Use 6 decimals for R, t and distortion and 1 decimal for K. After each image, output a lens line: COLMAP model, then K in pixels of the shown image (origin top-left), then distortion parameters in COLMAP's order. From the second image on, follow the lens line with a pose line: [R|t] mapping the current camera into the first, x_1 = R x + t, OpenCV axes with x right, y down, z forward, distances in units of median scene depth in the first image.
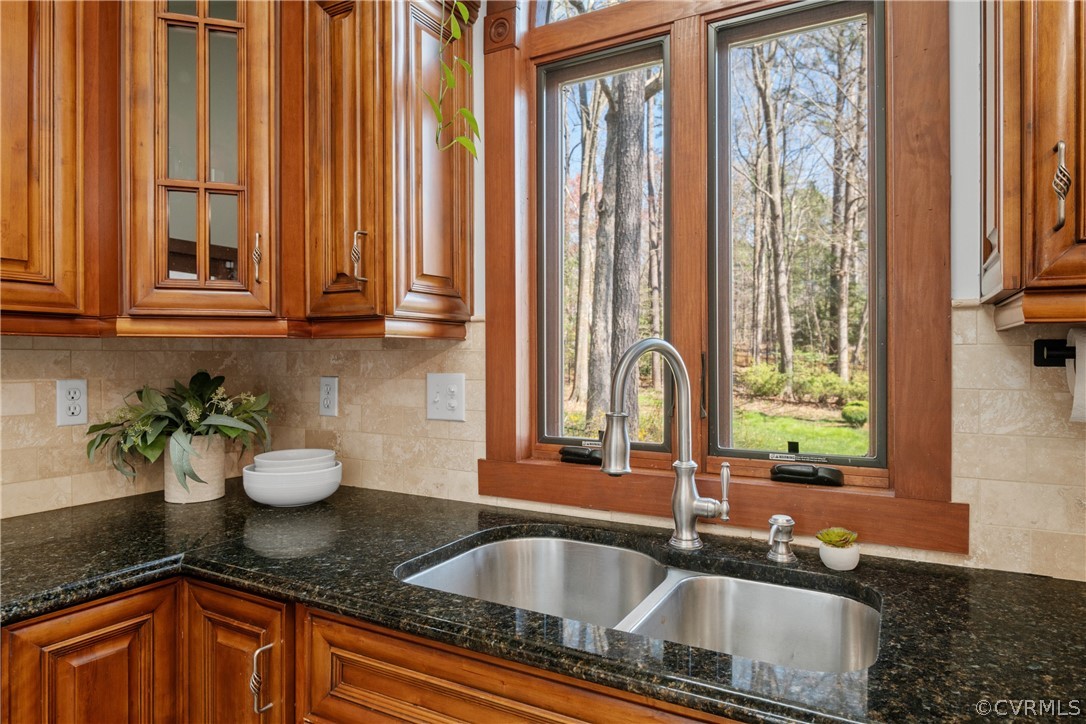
lens RADIAL K [[642.7, 0, 541.3], [0, 642.7, 361.7], [0, 0, 1]] dist [-0.007644, -0.000447]
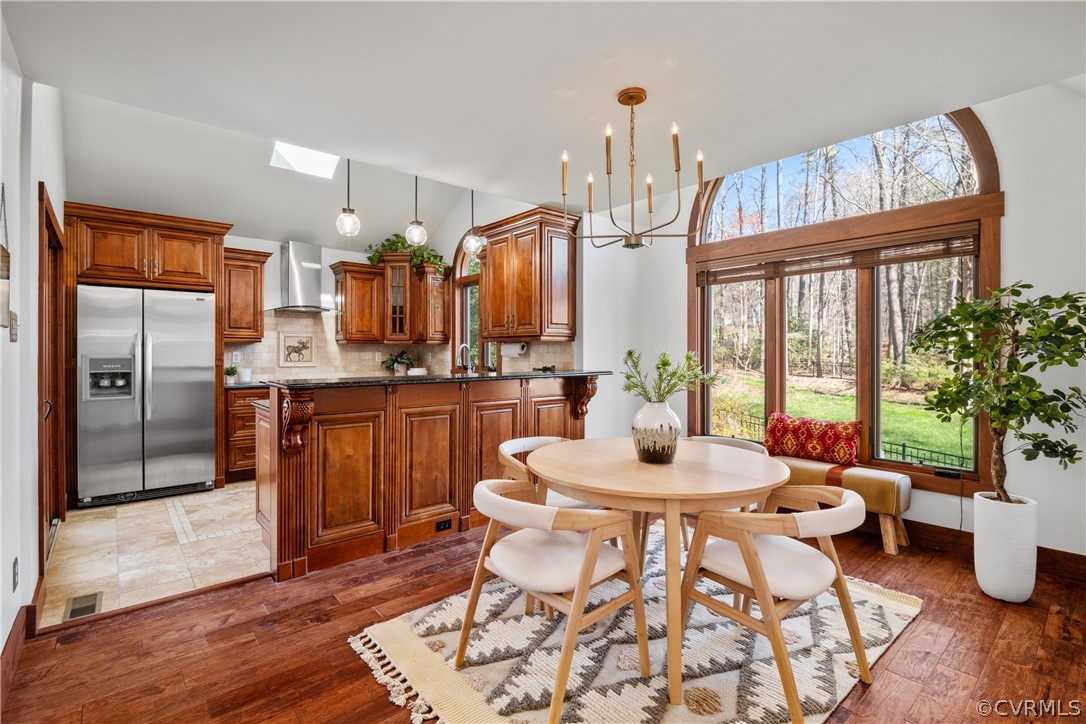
lens RADIAL K [[503.5, 0, 542.8], [0, 503.5, 356.4], [0, 0, 1]] dist [-0.000952, -0.004322]
pose [[0.936618, 0.007488, -0.350274, 2.021007], [-0.005929, 0.999967, 0.005526, 0.035350], [0.350303, -0.003099, 0.936631, -2.446663]]
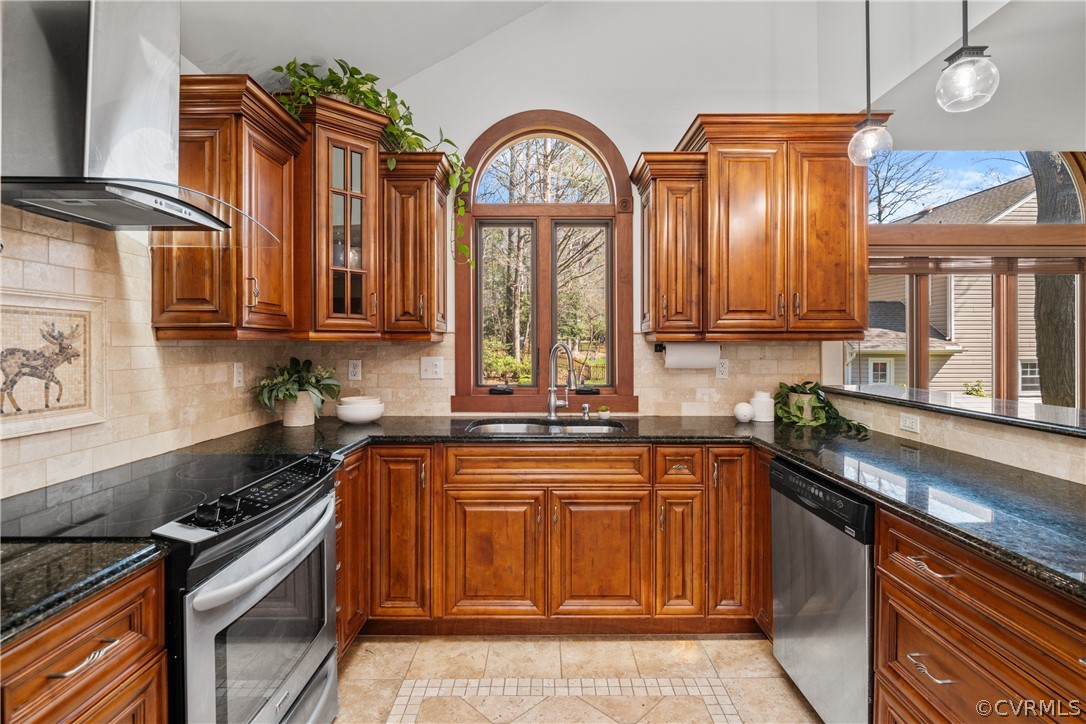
lens RADIAL K [[519.8, 0, 542.6], [0, 519.8, 340.2], [0, 0, 1]] dist [0.000198, -0.007832]
pose [[0.874836, 0.004613, 0.484396, -0.770226], [0.002513, 0.999898, -0.014060, -0.013617], [-0.484412, 0.013517, 0.874736, -0.793383]]
